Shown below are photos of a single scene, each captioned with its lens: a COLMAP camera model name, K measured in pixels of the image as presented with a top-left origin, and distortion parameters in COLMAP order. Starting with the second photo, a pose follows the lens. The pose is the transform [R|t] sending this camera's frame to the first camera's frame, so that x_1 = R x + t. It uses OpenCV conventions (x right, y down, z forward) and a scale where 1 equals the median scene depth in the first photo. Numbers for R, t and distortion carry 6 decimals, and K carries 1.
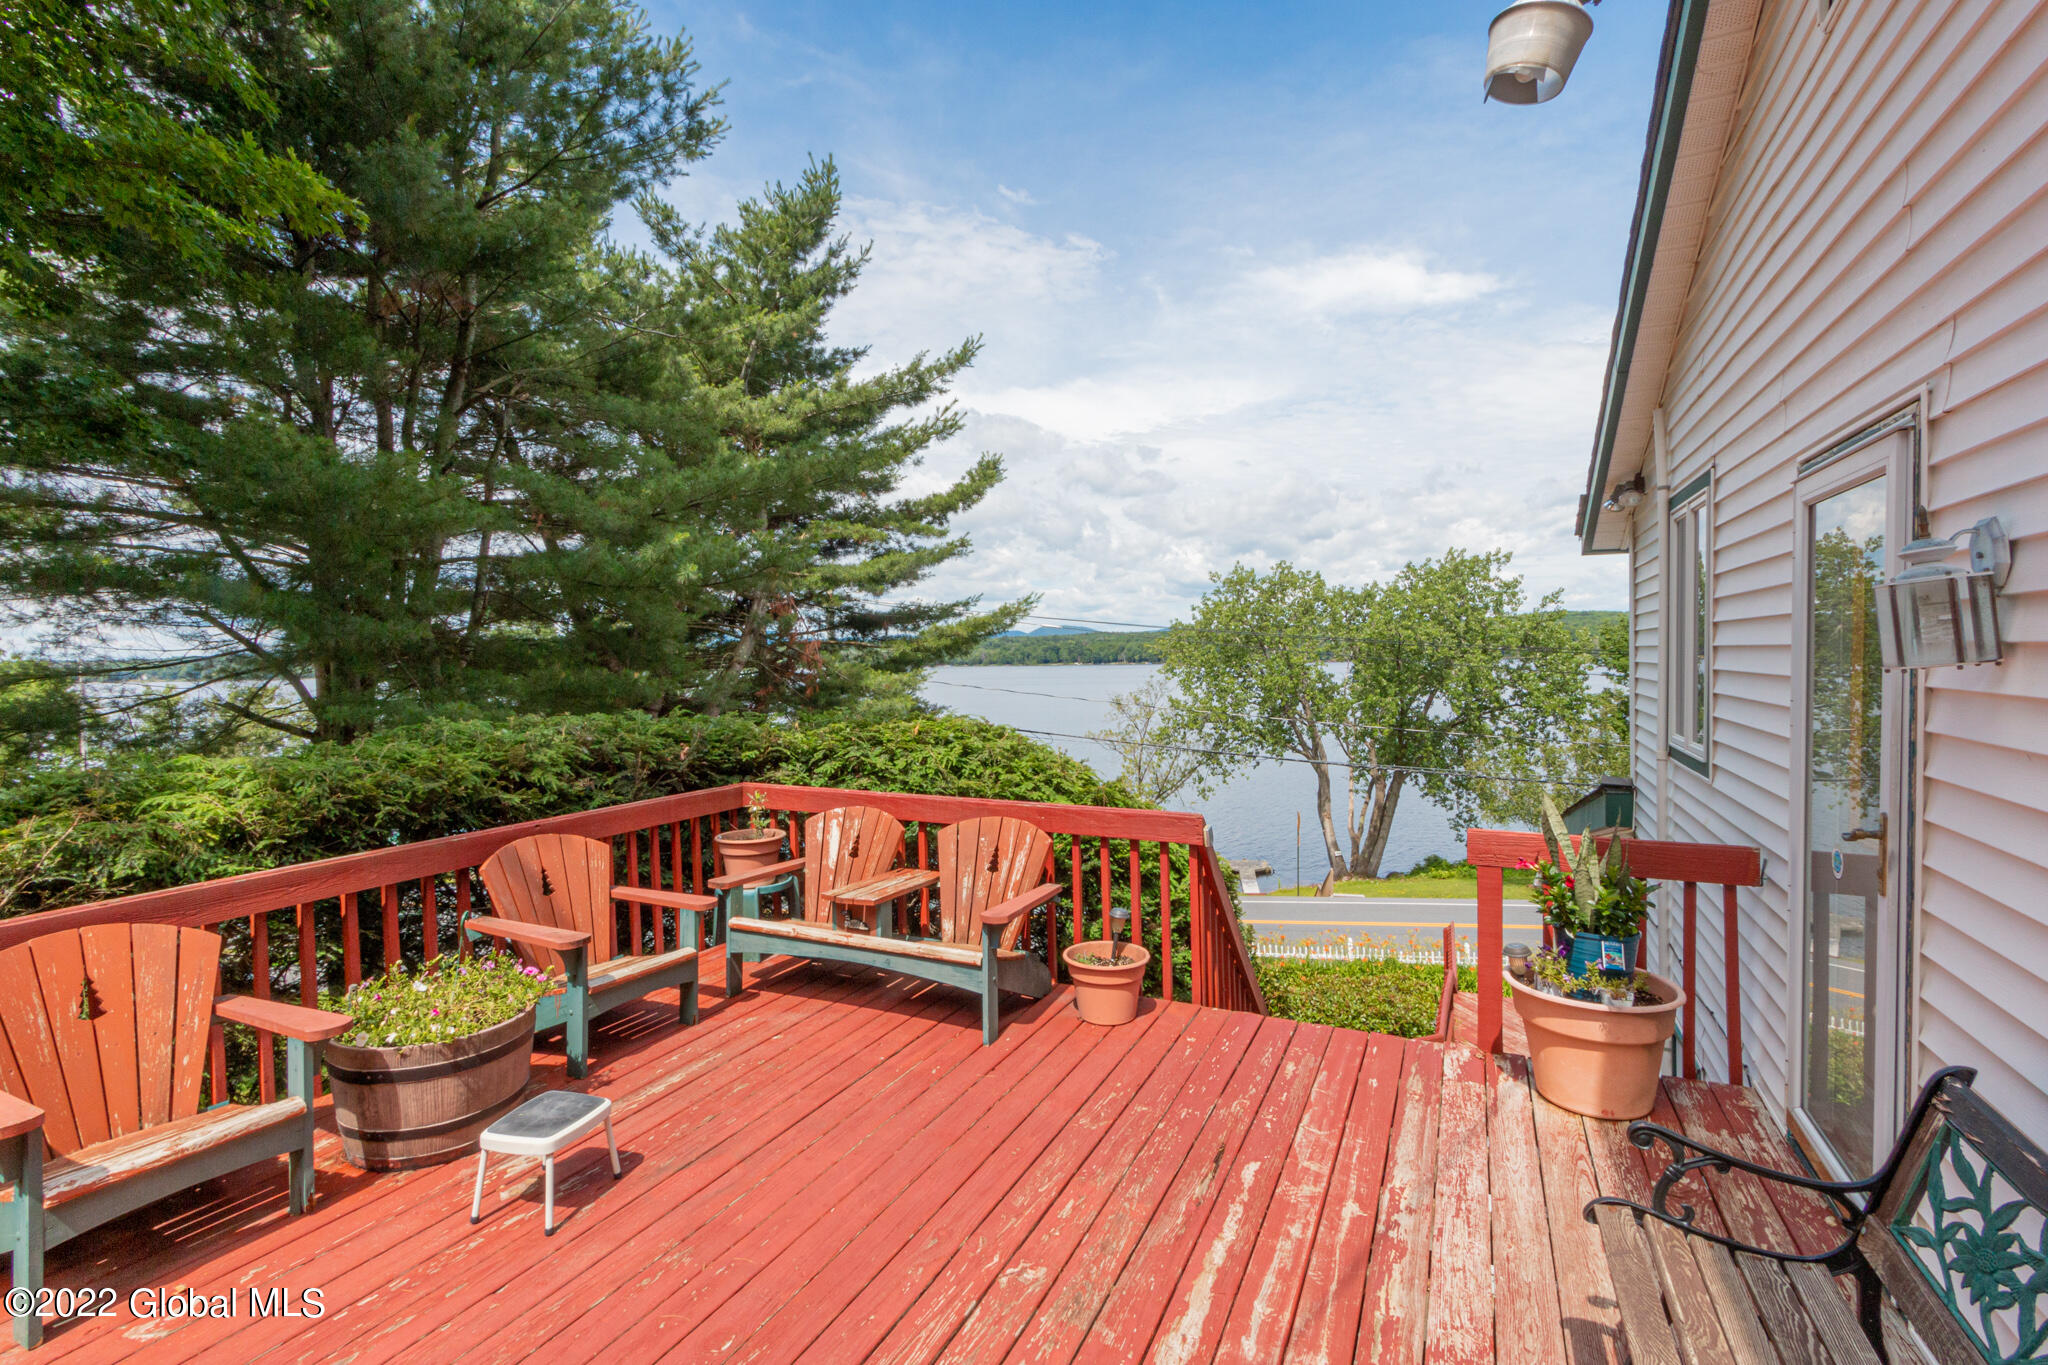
lens RADIAL K [[935.9, 0, 995.0], [0, 935.9, 683.6], [0, 0, 1]] dist [-0.001152, -0.000532]
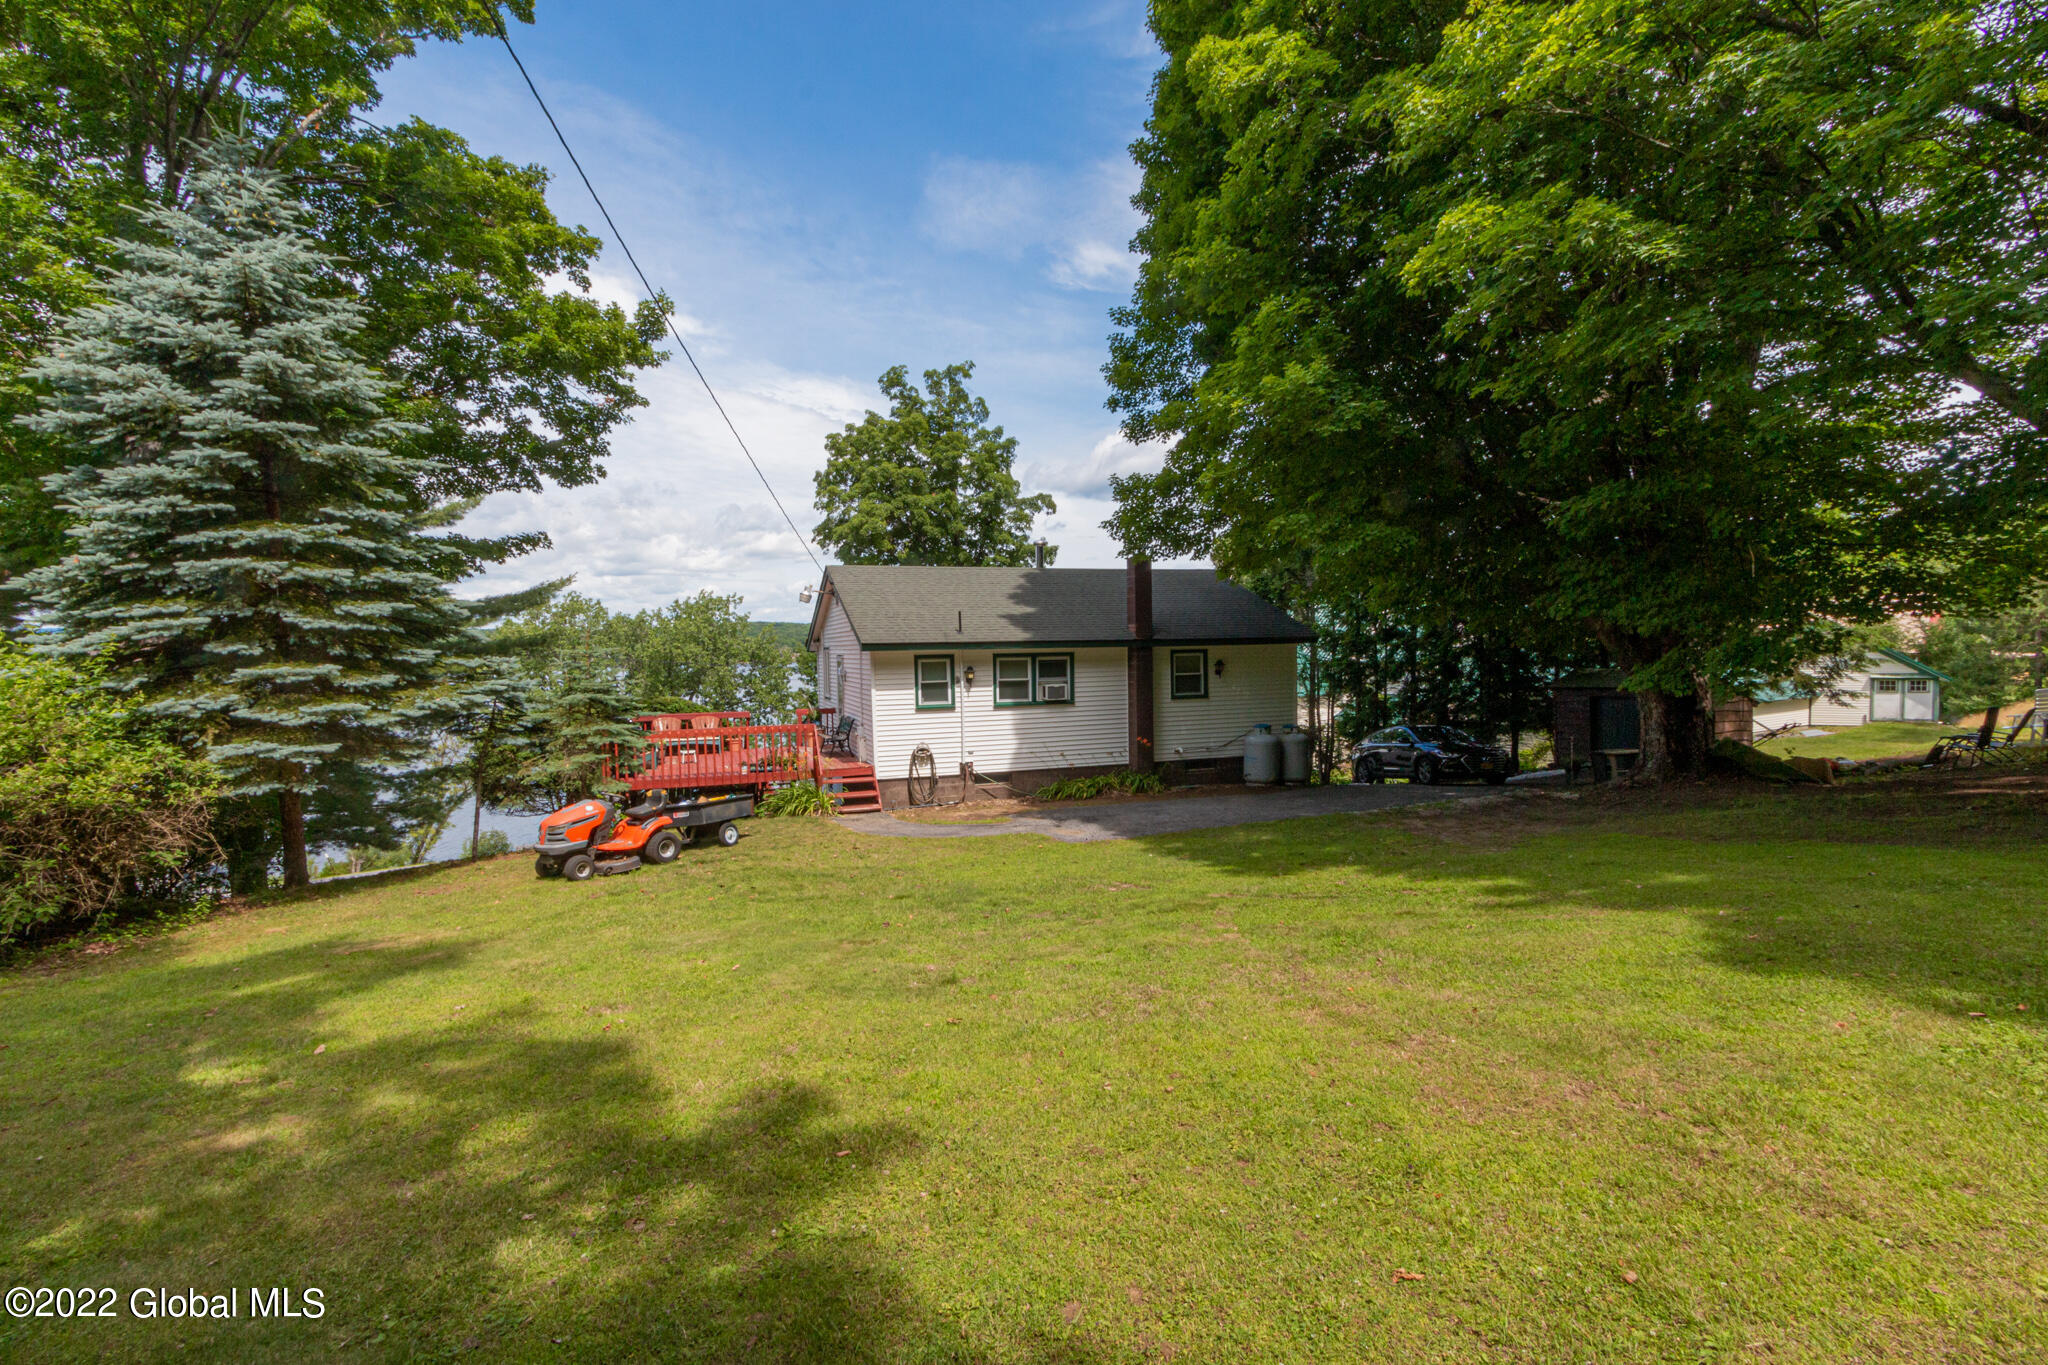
lens RADIAL K [[911.7, 0, 1026.4], [0, 911.7, 667.7], [0, 0, 1]] dist [-0.000266, -0.000105]
pose [[0.676676, -0.008270, 0.736234, -0.603692], [0.025207, 0.999611, -0.011938, -0.001487], [-0.735849, 0.026637, 0.676621, -0.874556]]
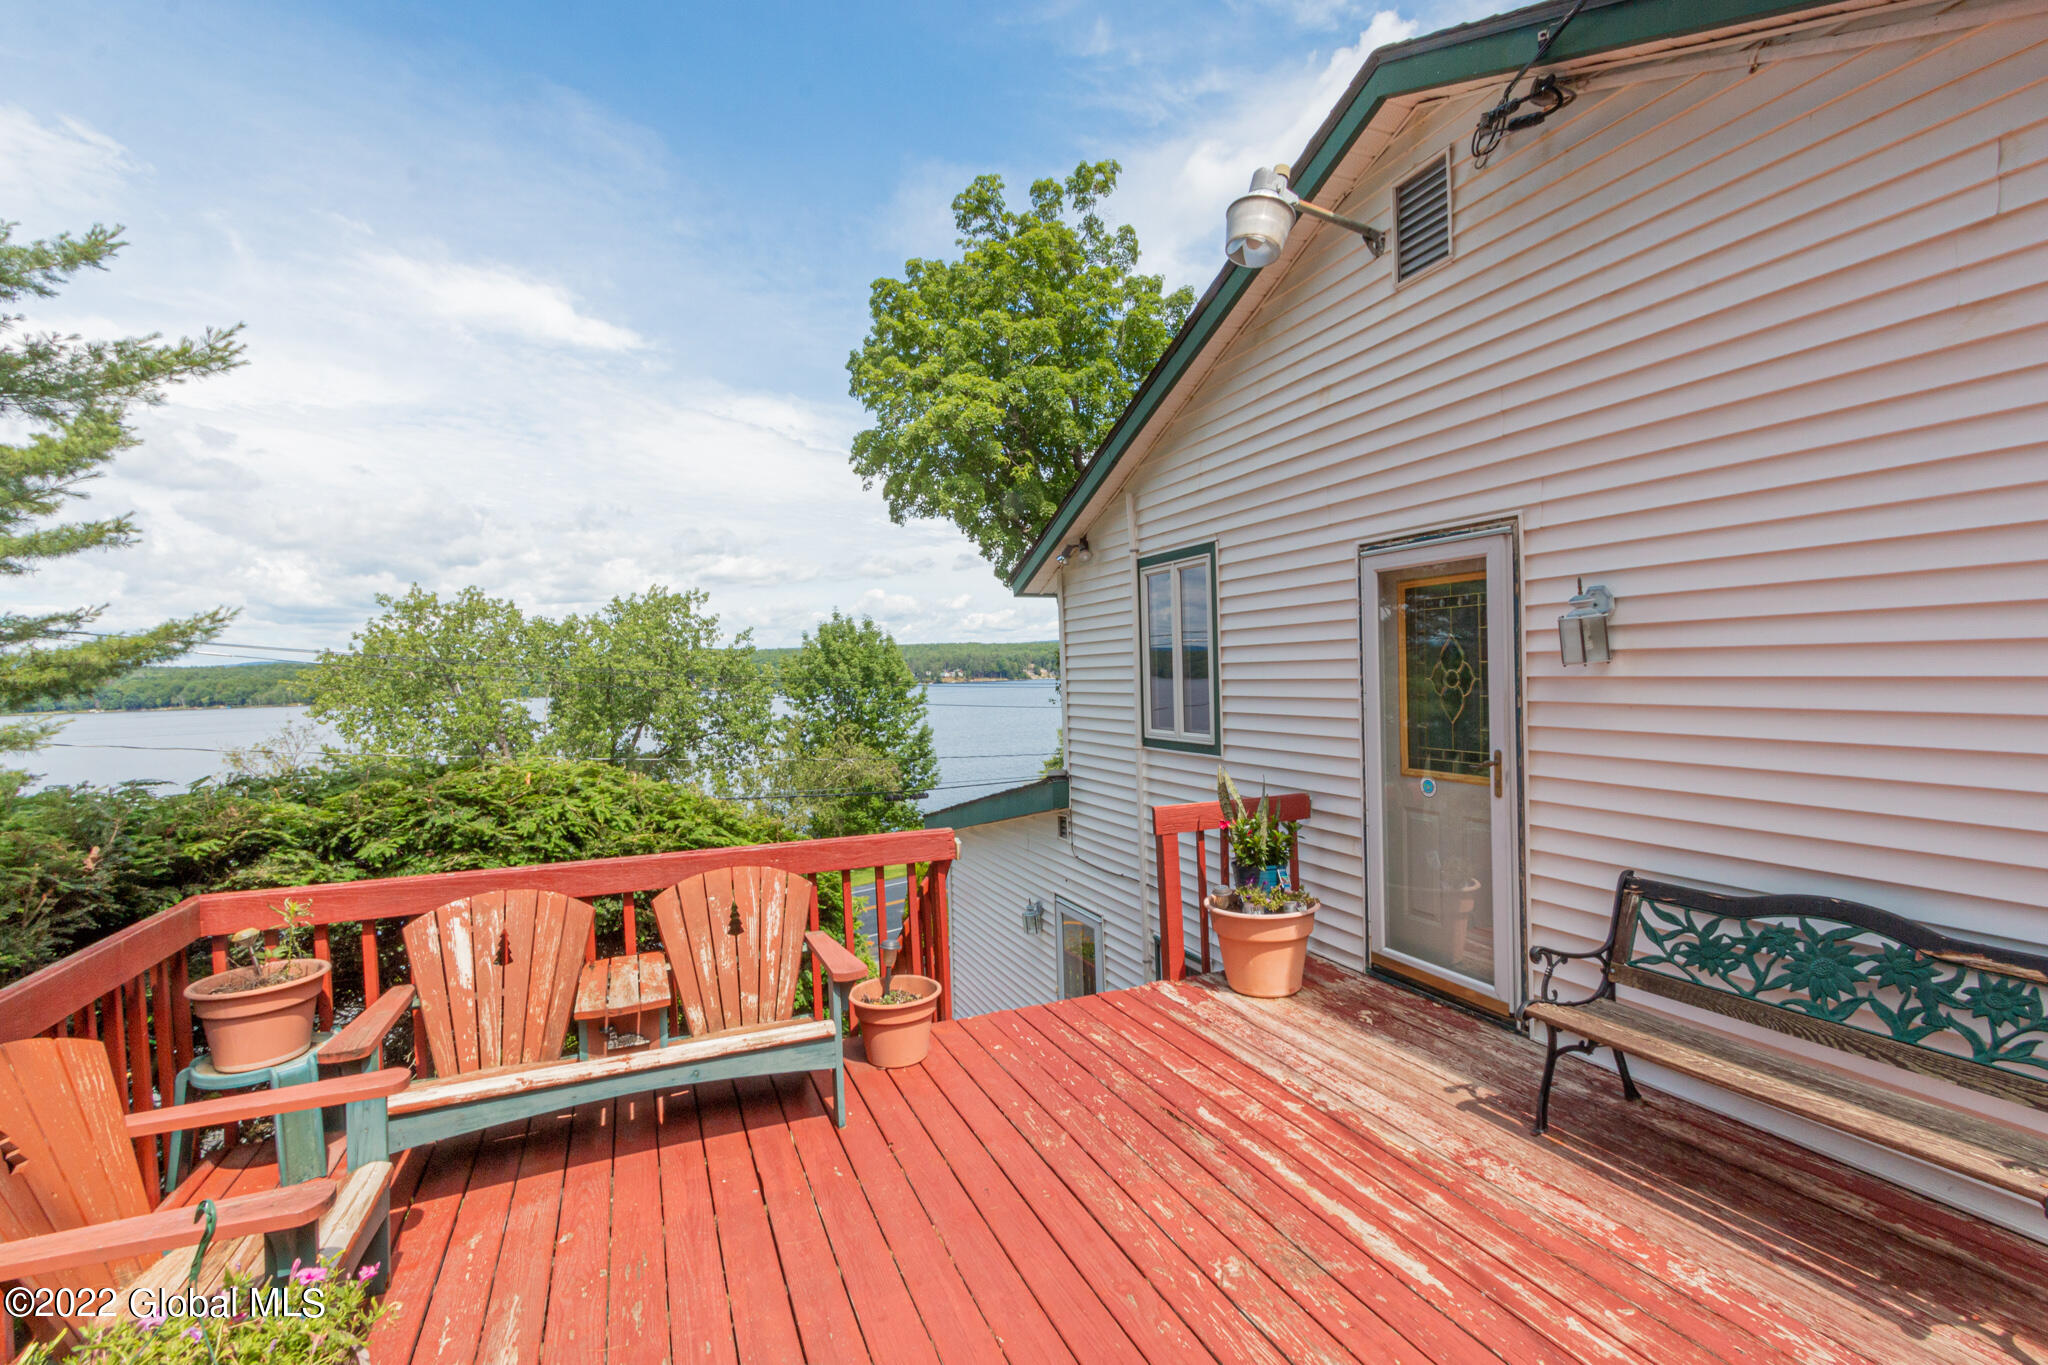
lens RADIAL K [[931.8, 0, 1024.0], [0, 931.8, 682.5], [0, 0, 1]] dist [0.000629, 0.001341]
pose [[0.644332, -0.011008, 0.764667, -0.129981], [0.040530, 0.998983, -0.019771, 0.001414], [-0.763671, 0.043731, 0.644122, 0.073846]]
